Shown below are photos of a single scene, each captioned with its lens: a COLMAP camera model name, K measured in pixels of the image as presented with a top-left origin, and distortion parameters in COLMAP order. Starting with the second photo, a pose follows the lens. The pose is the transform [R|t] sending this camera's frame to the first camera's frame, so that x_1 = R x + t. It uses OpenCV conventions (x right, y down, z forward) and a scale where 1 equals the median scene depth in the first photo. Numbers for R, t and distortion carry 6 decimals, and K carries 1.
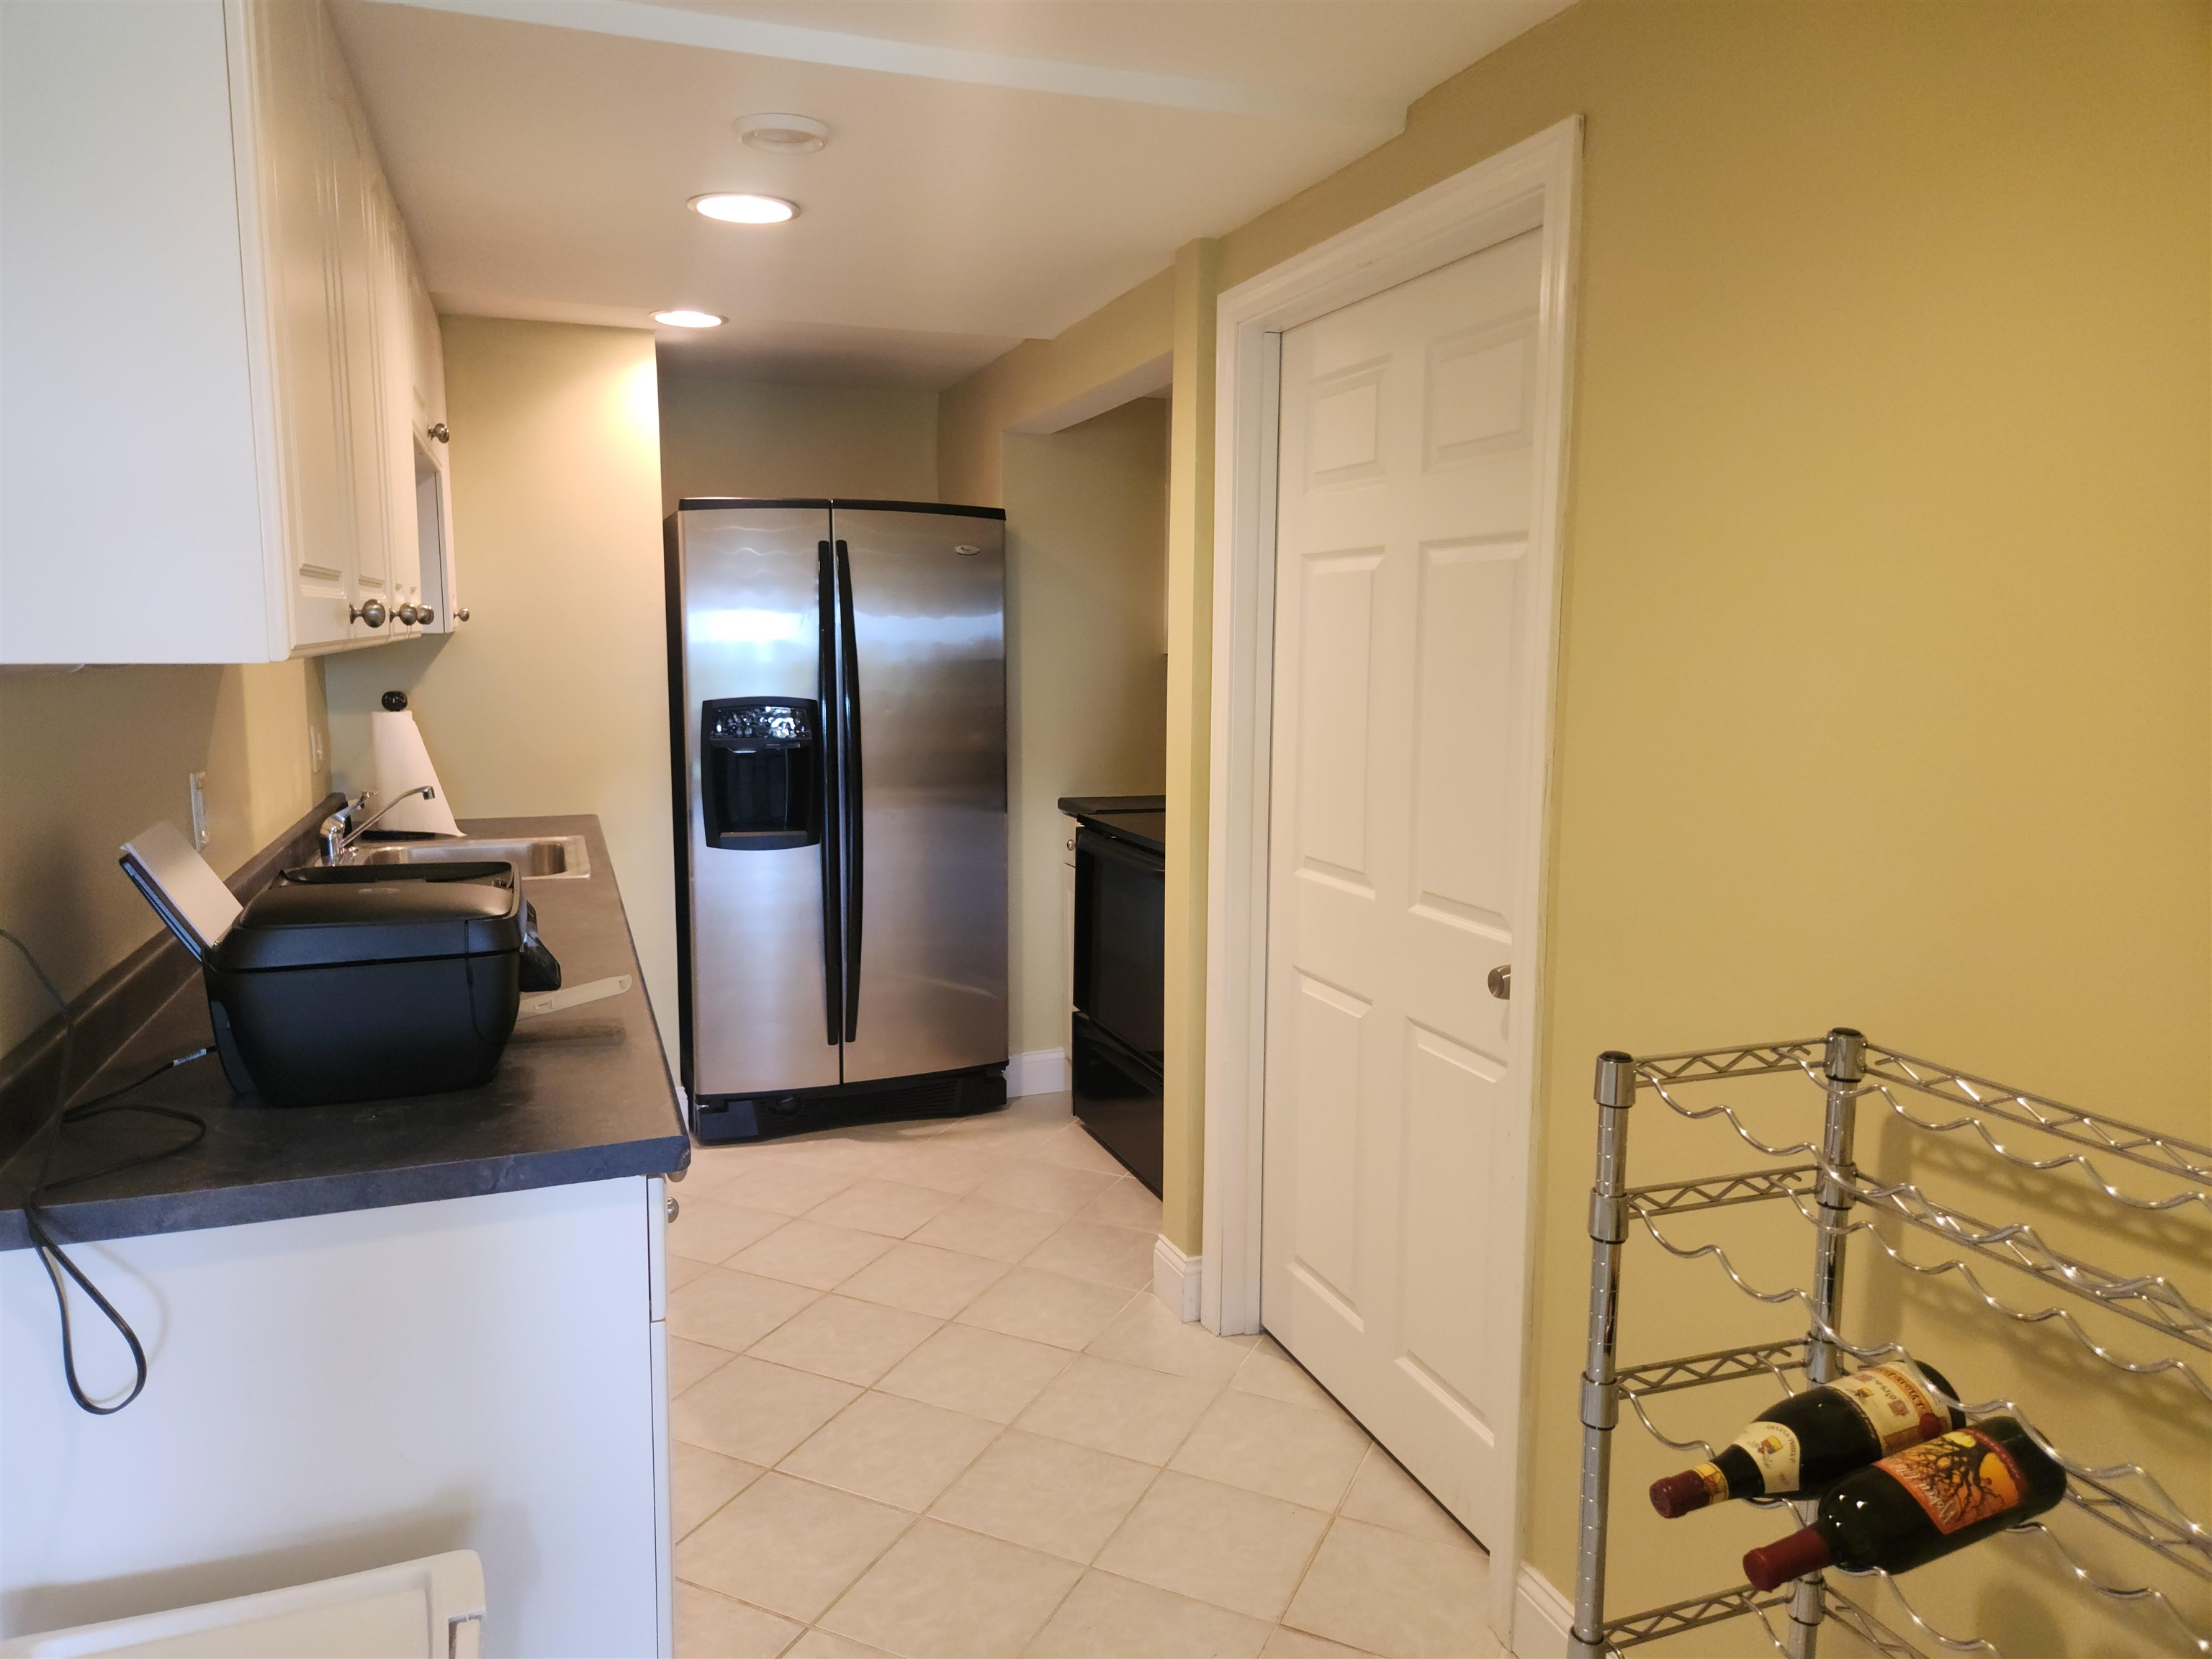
lens RADIAL K [[1478.6, 0, 1098.4], [0, 1478.6, 798.6], [0, 0, 1]] dist [0.066888, -0.061156]
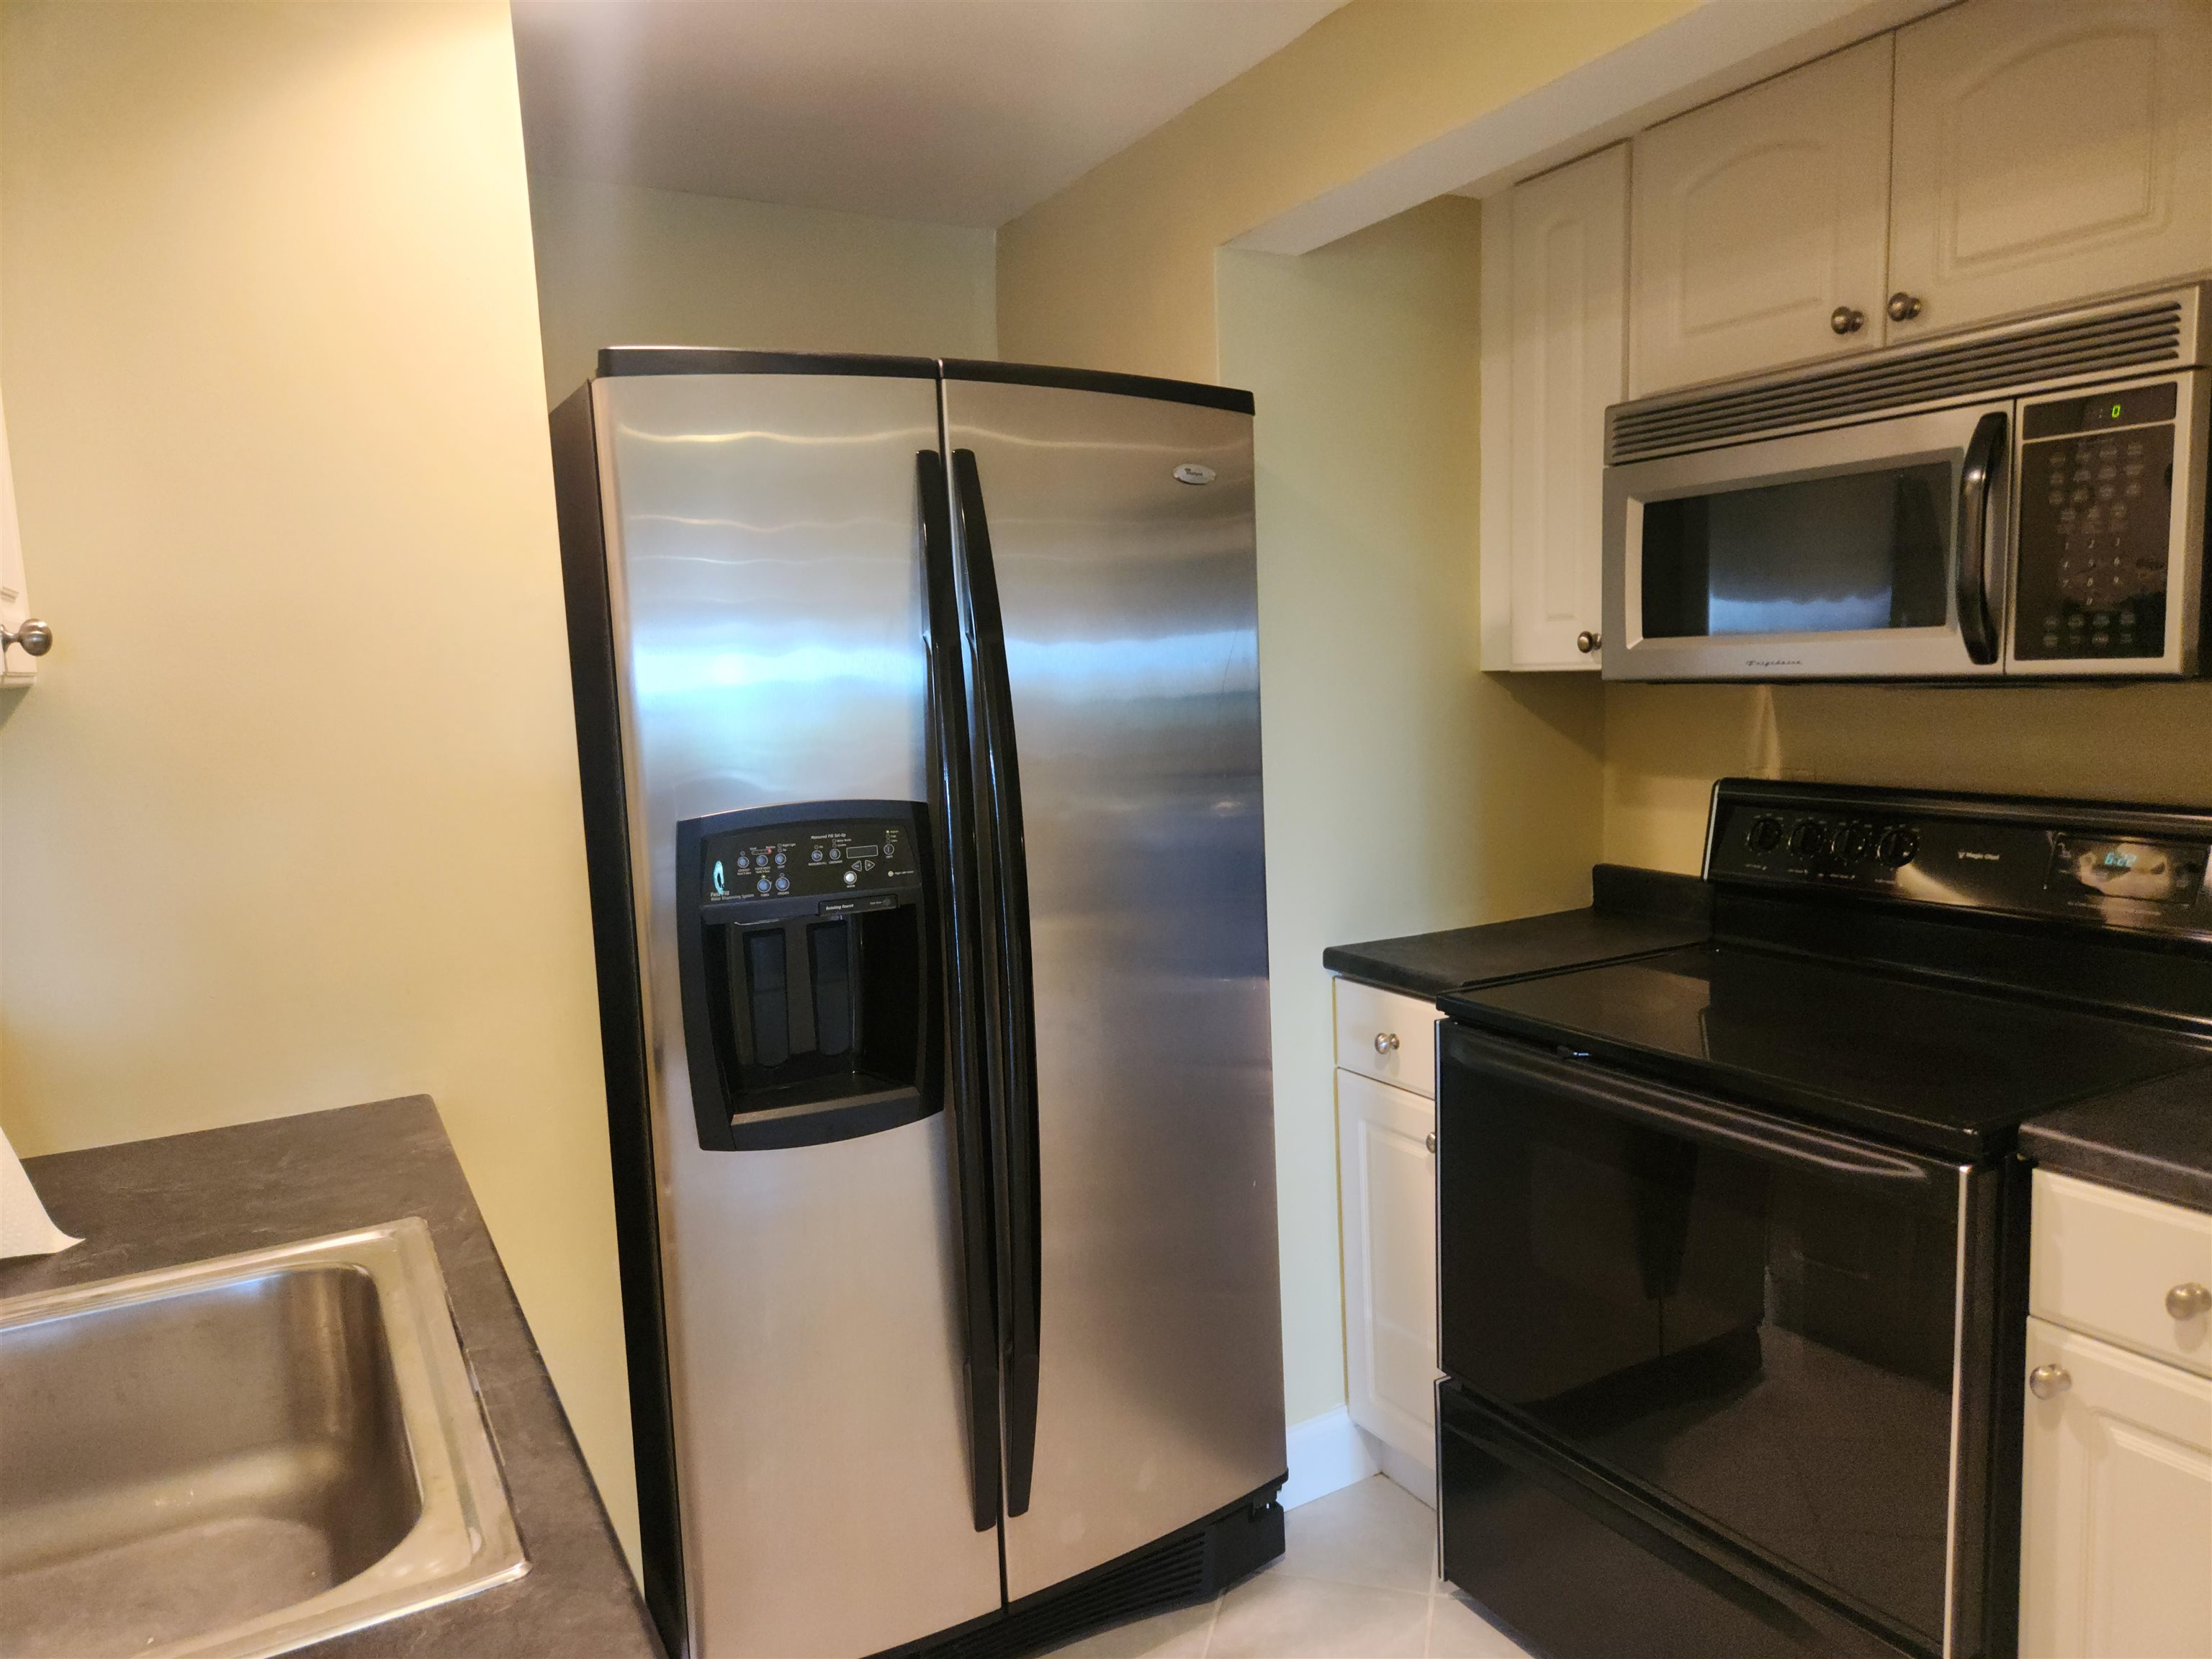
lens RADIAL K [[1498.7, 0, 1147.2], [0, 1498.7, 828.4], [0, 0, 1]] dist [0.051873, -0.060972]
pose [[0.983366, -0.058536, 0.171944, -0.204147], [0.058554, 0.998272, 0.004973, -0.056671], [-0.171938, 0.005177, 0.985094, 0.536019]]
